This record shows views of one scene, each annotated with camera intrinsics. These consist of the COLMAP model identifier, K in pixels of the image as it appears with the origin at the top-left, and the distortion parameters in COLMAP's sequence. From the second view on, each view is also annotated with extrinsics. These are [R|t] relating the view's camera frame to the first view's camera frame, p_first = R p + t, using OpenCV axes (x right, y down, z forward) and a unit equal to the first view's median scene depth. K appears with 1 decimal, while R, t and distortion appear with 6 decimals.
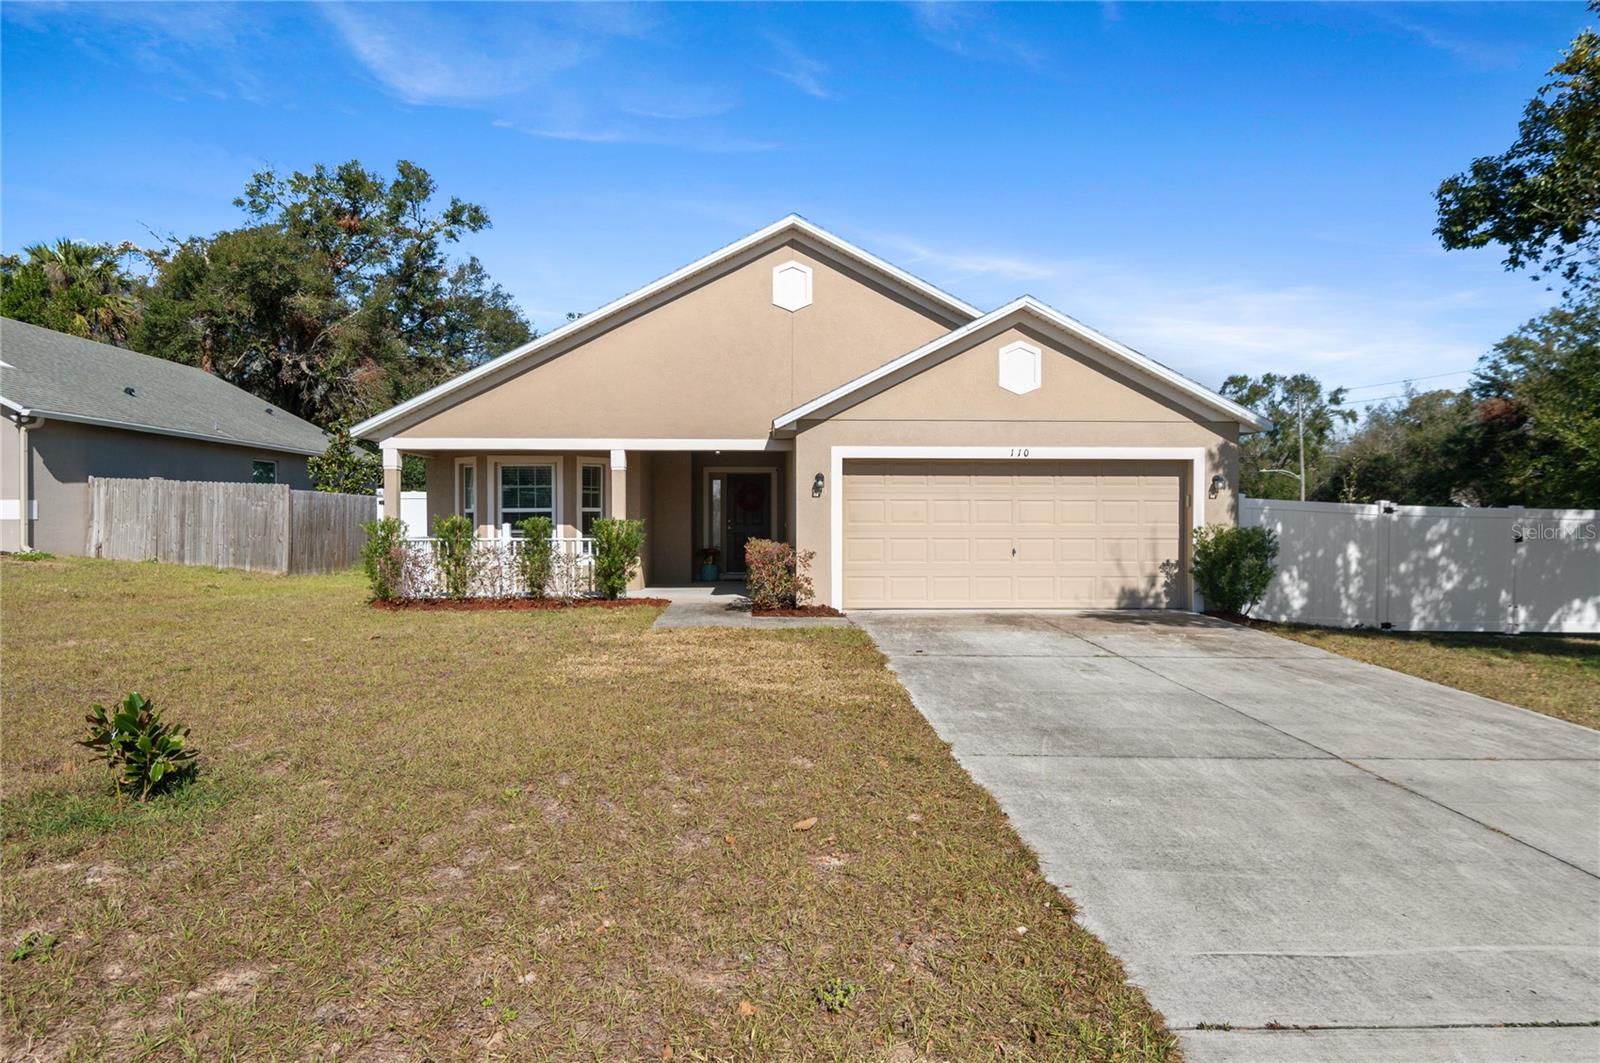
lens RADIAL K [[917.0, 0, 804.8], [0, 917.0, 524.0], [0, 0, 1]] dist [-0.011177, -0.010778]
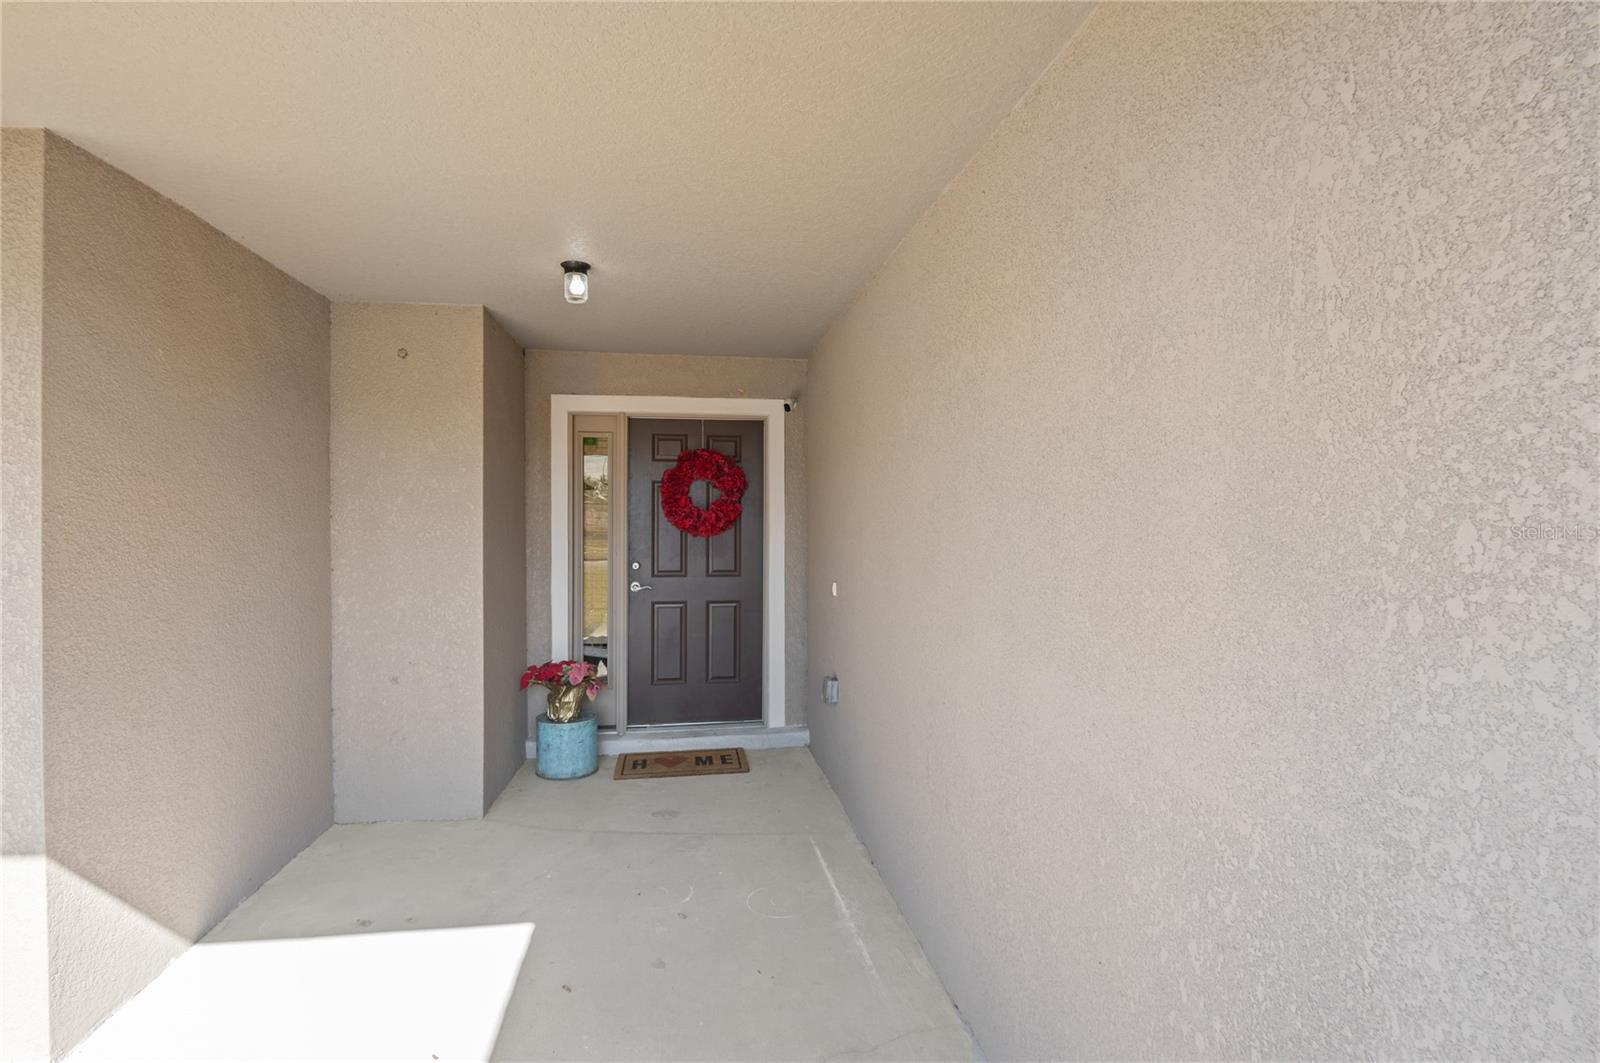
lens RADIAL K [[857.1, 0, 802.7], [0, 857.1, 528.1], [0, 0, 1]] dist [0.000857, 0.000025]
pose [[0.994120, -0.001669, 0.108269, -0.076403], [0.000569, 0.999948, 0.010190, -0.026313], [-0.108280, -0.010069, 0.994069, 0.942752]]
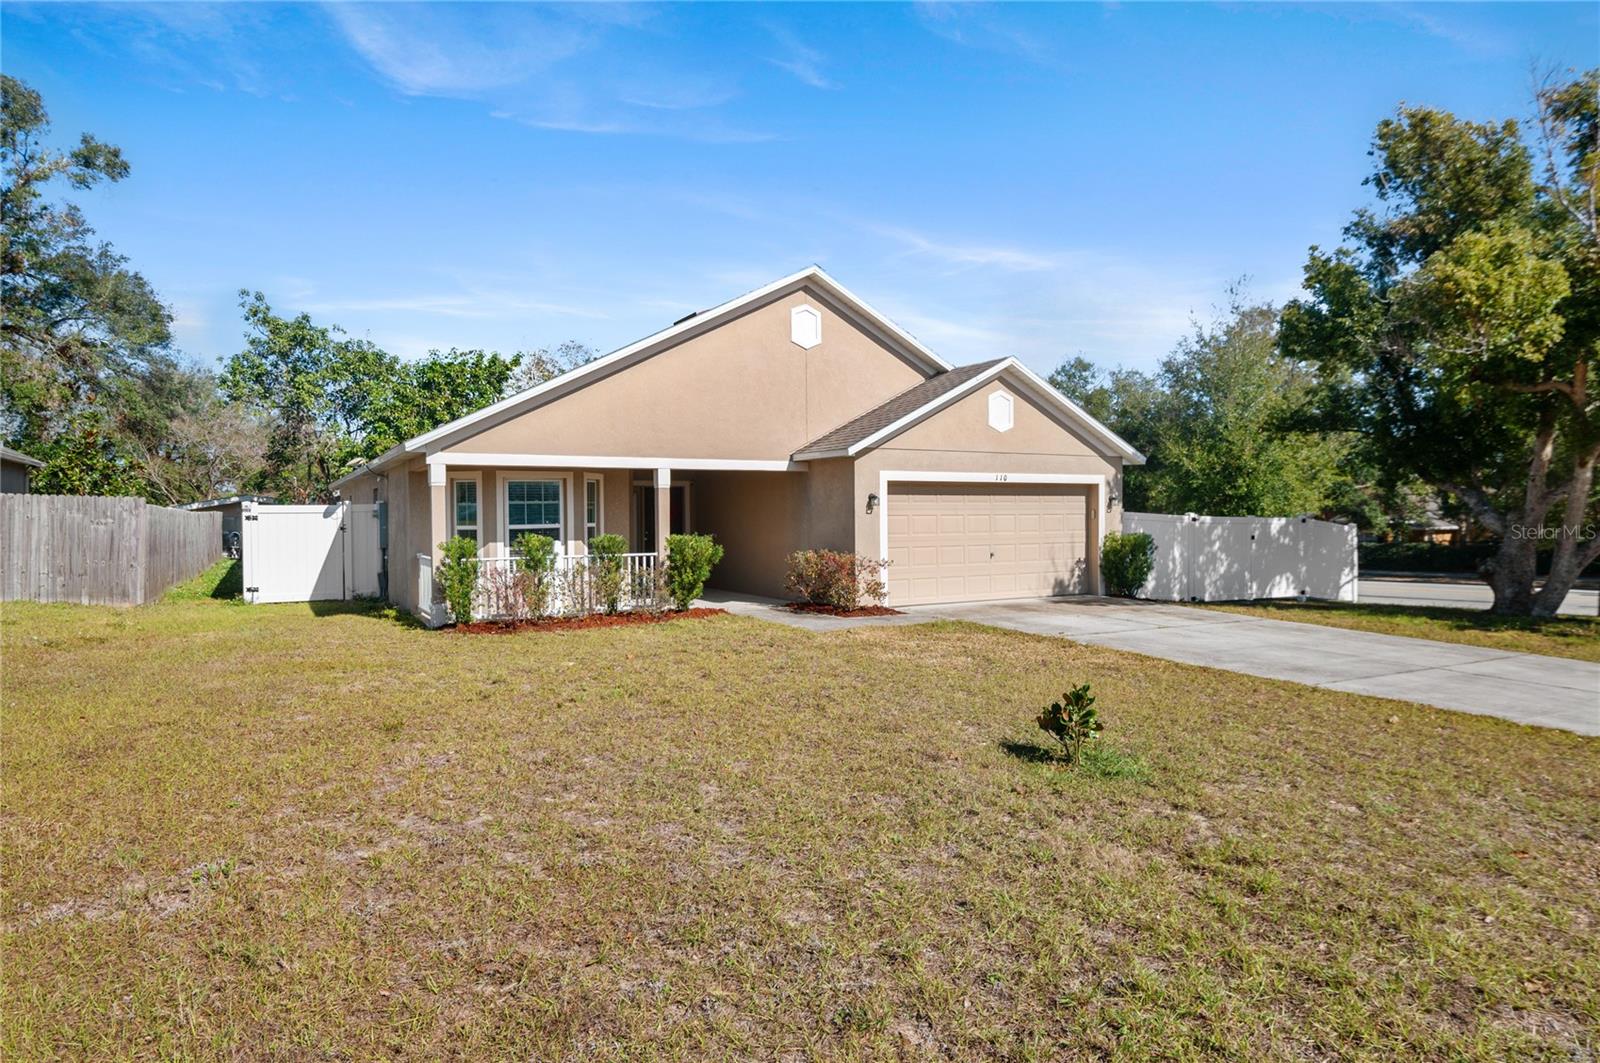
lens RADIAL K [[917.0, 0, 809.8], [0, 917.0, 529.0], [0, 0, 1]] dist [-0.011177, -0.010778]
pose [[0.885573, -0.014918, 0.464261, -0.541158], [0.013069, 0.999889, 0.007201, -0.017091], [-0.464317, -0.000309, 0.885669, -0.008571]]
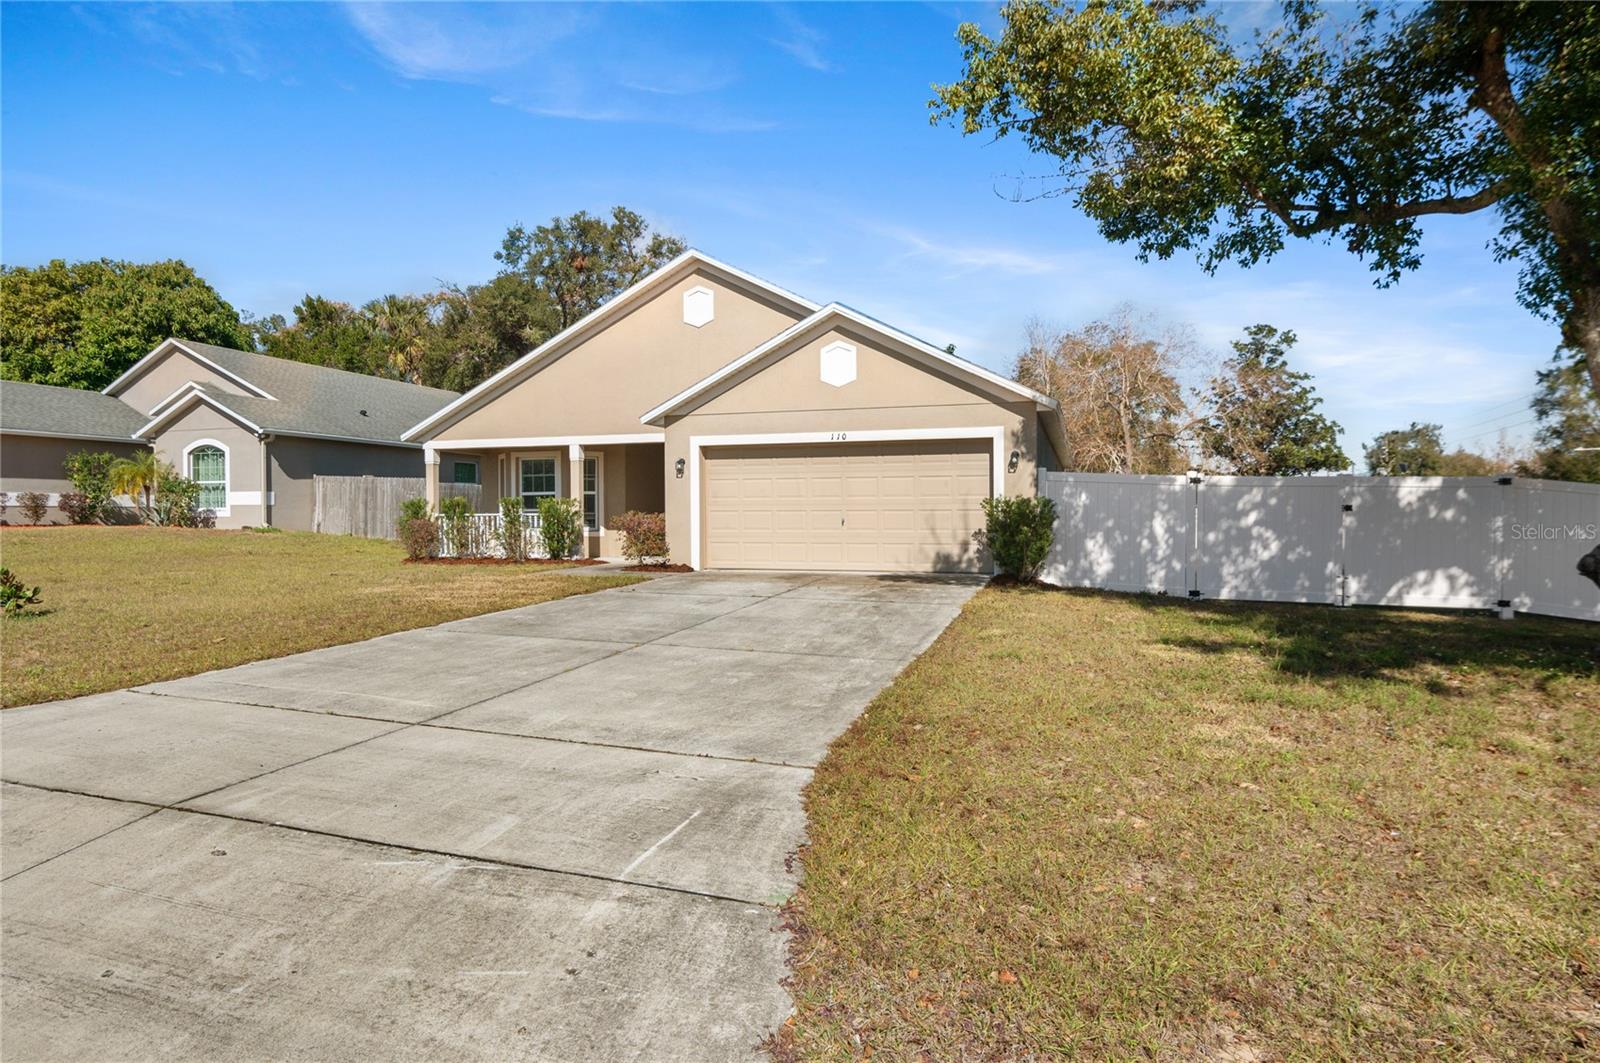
lens RADIAL K [[917.0, 0, 807.3], [0, 917.0, 525.0], [0, 0, 1]] dist [-0.011177, -0.010778]
pose [[0.942340, -0.001144, -0.334655, 0.533427], [0.002872, 0.999985, 0.004666, 0.026963], [0.334645, -0.005358, 0.942329, -0.107388]]
